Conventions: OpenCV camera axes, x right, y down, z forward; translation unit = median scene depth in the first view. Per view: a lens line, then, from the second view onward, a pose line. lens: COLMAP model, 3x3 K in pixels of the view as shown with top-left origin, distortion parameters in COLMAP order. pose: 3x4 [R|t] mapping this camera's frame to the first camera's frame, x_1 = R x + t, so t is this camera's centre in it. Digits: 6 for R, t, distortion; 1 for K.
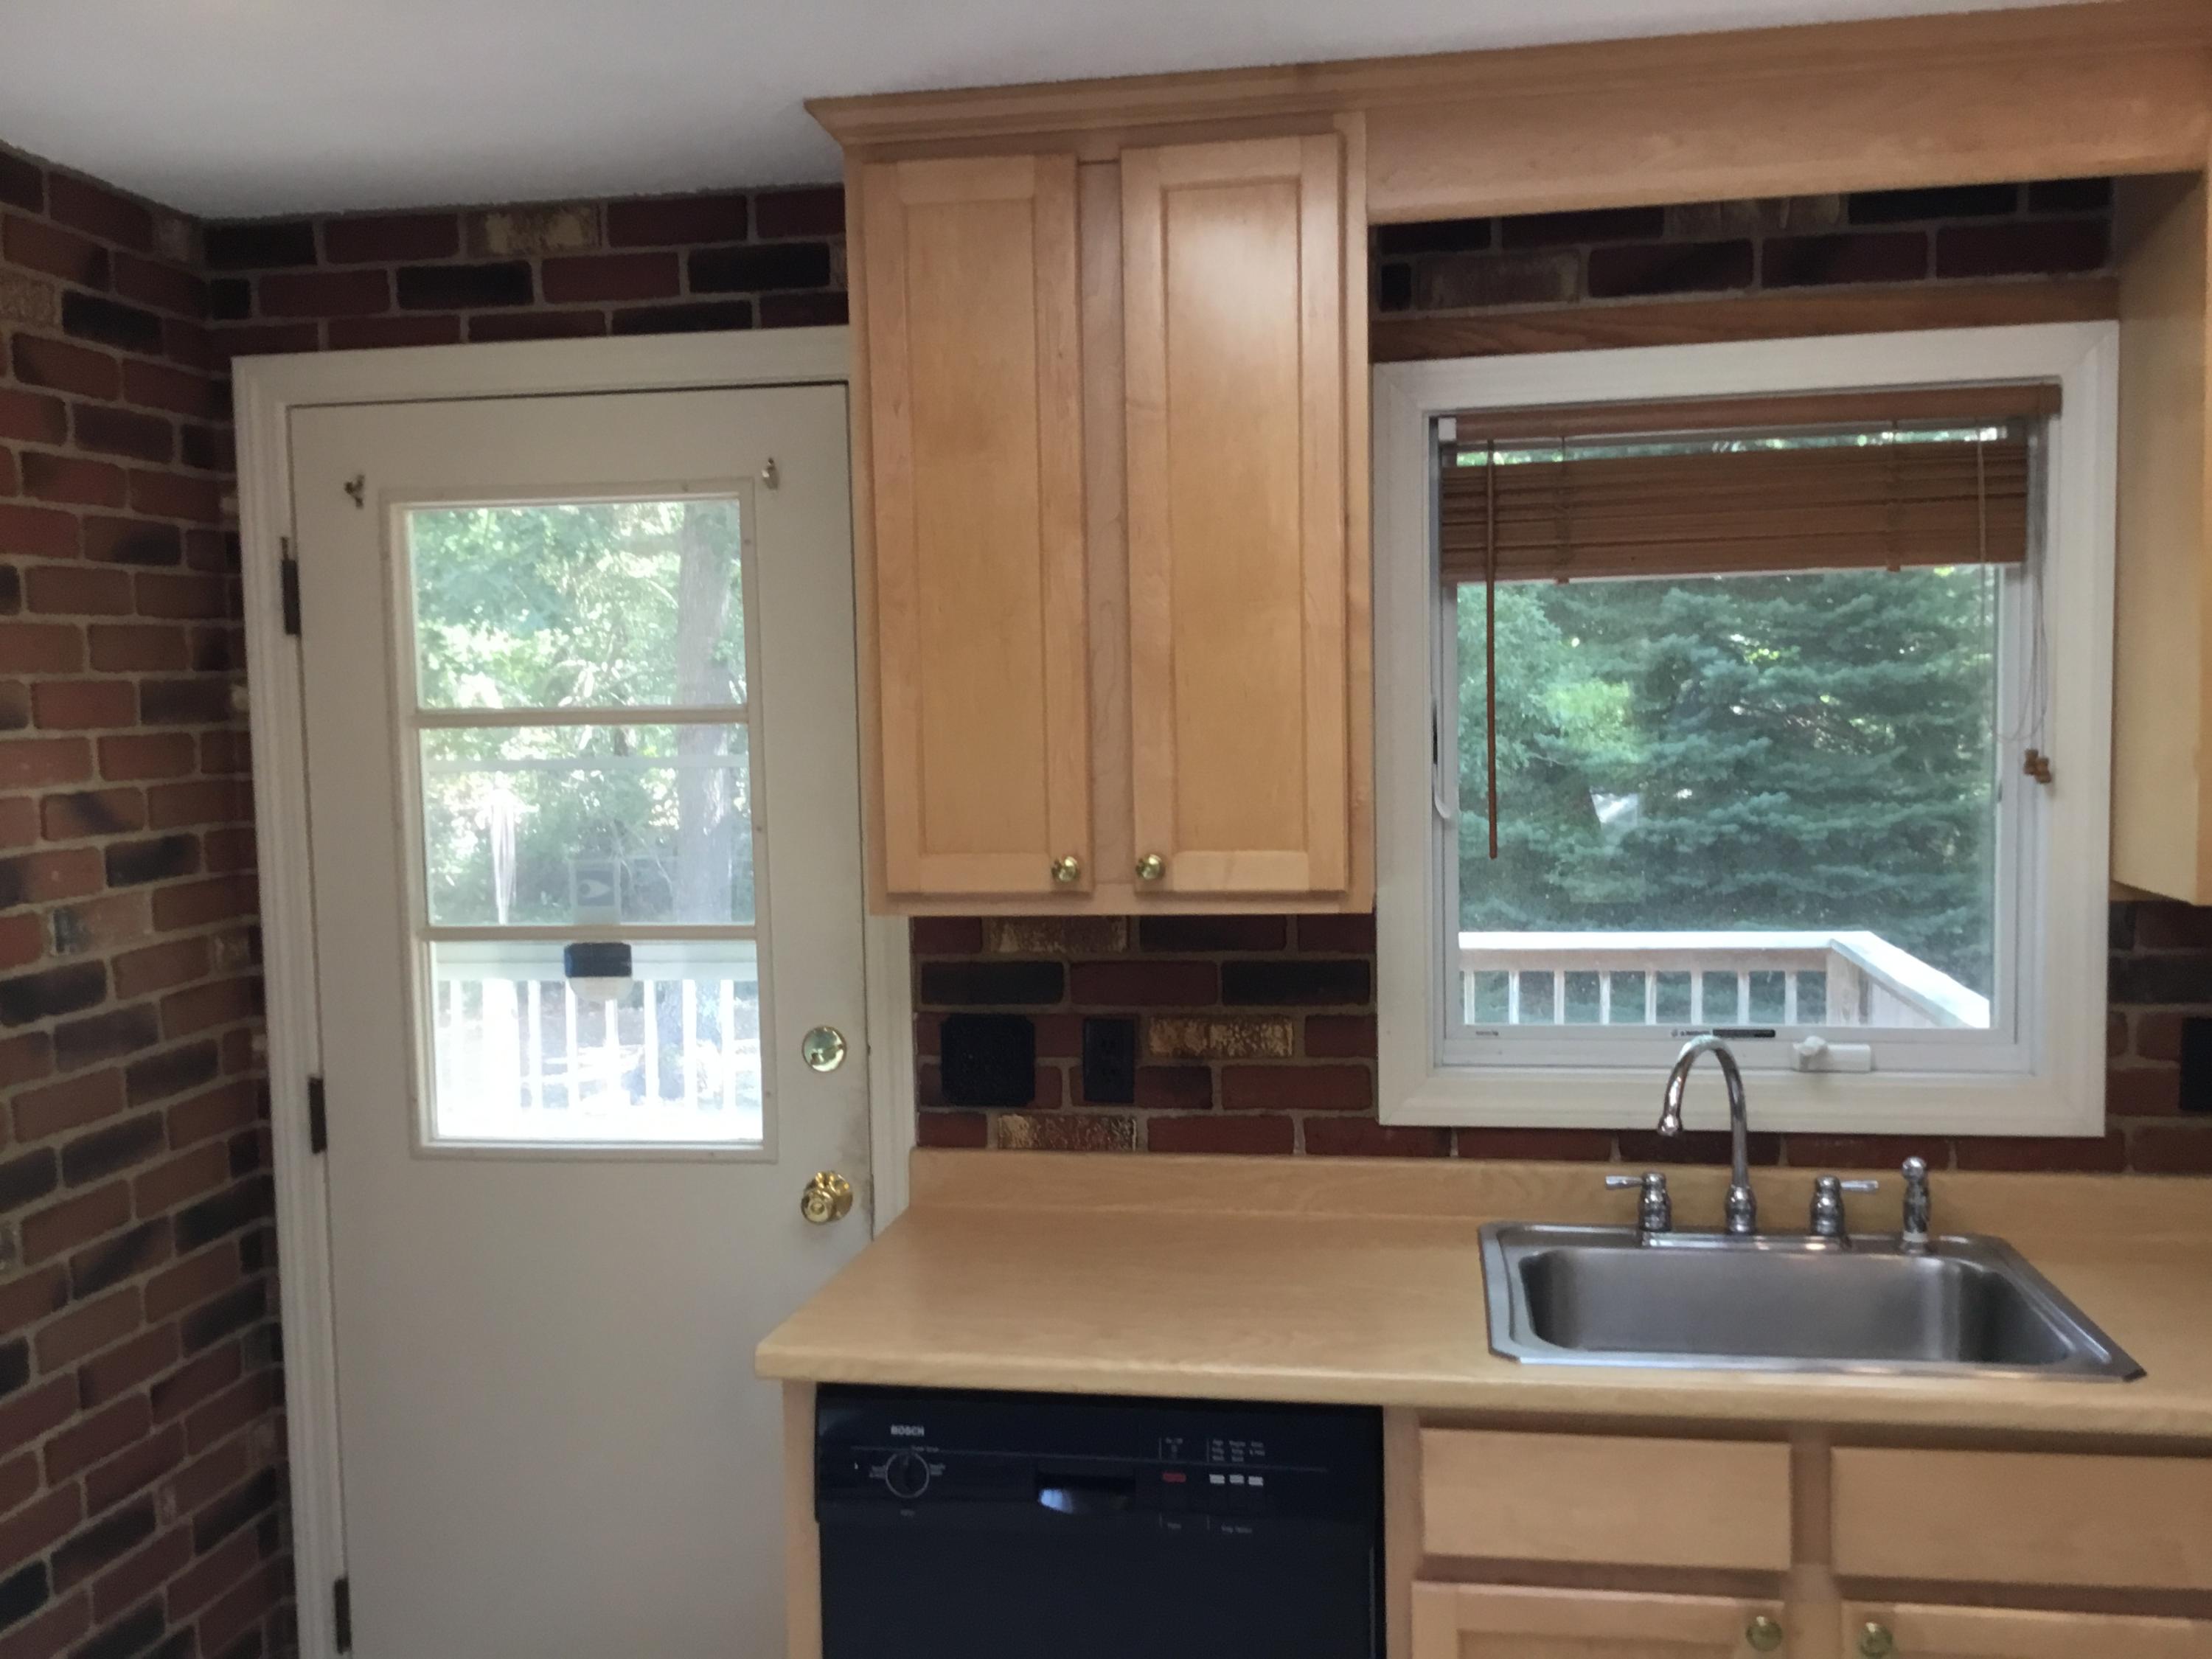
lens RADIAL K [[1910.0, 0, 1042.9], [0, 1910.0, 824.1], [0, 0, 1]] dist [0.010545, 0.002605]
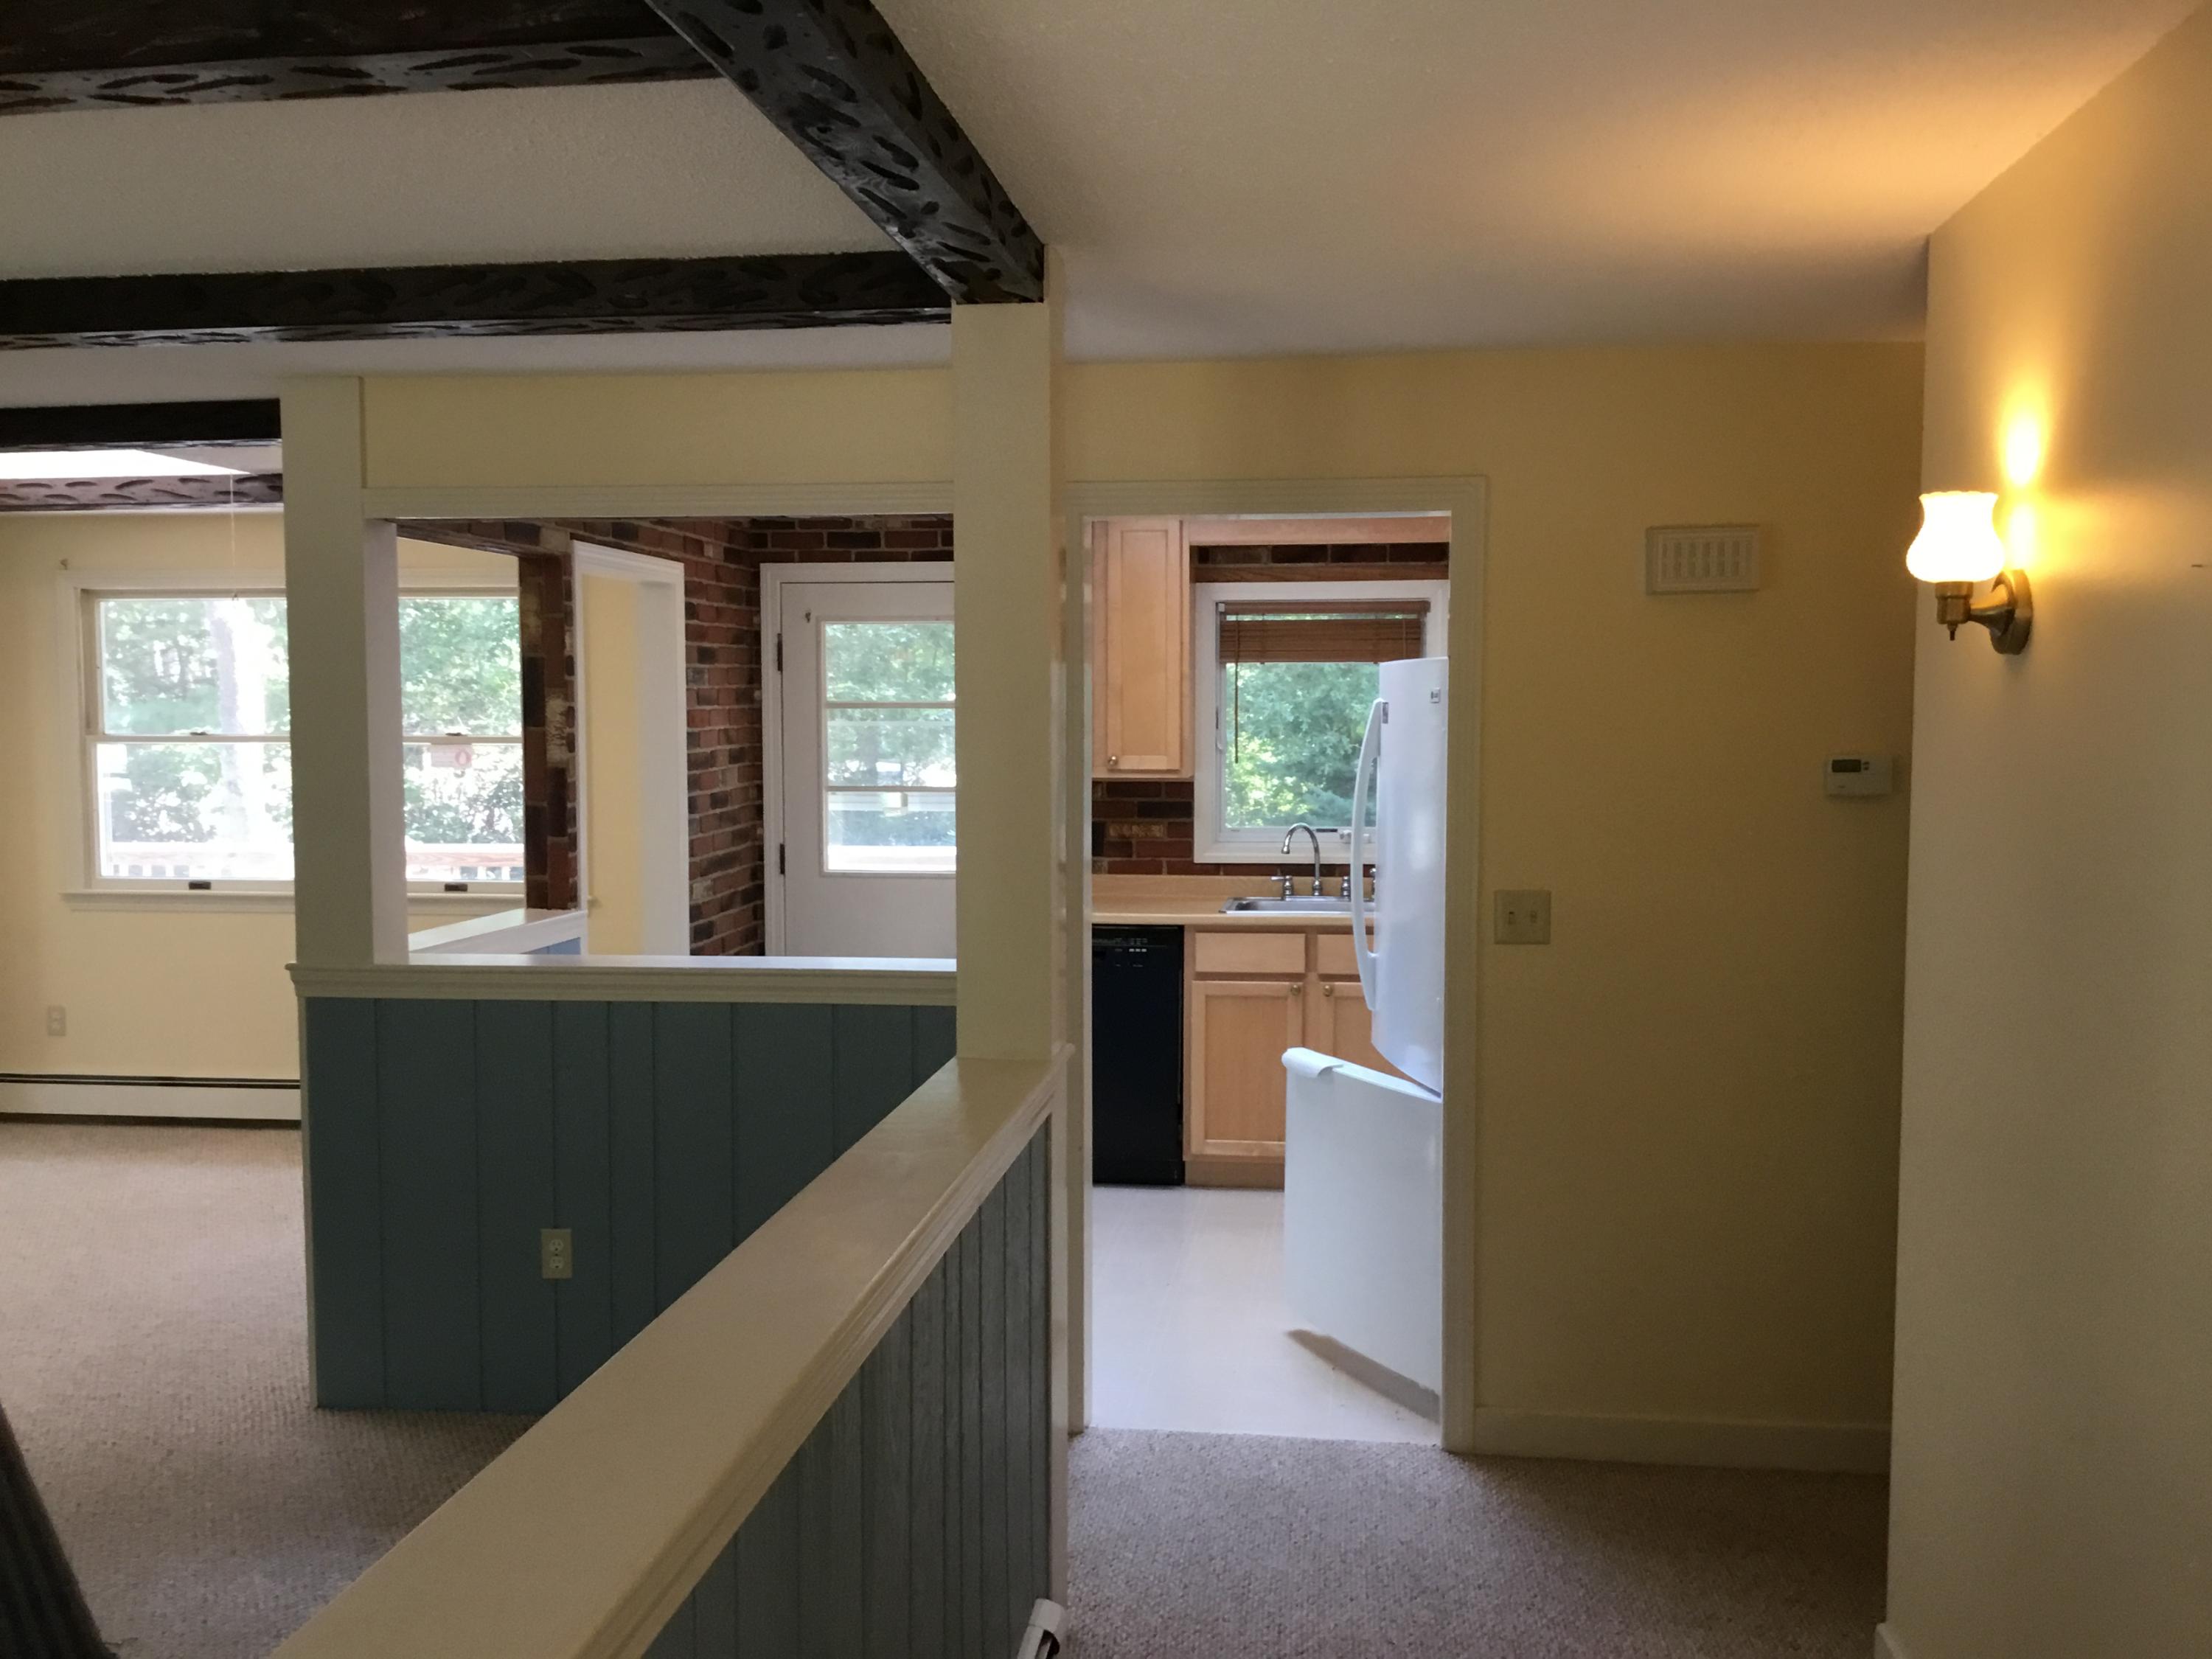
lens RADIAL K [[2015.0, 0, 1106.0], [0, 2015.0, 829.5], [0, 0, 1]] dist [0.035296, 0.001542]
pose [[0.997256, 0.017148, 0.072023, -0.154967], [-0.016996, 0.999852, -0.002725, 0.121337], [-0.072059, 0.001494, 0.997399, -1.844250]]
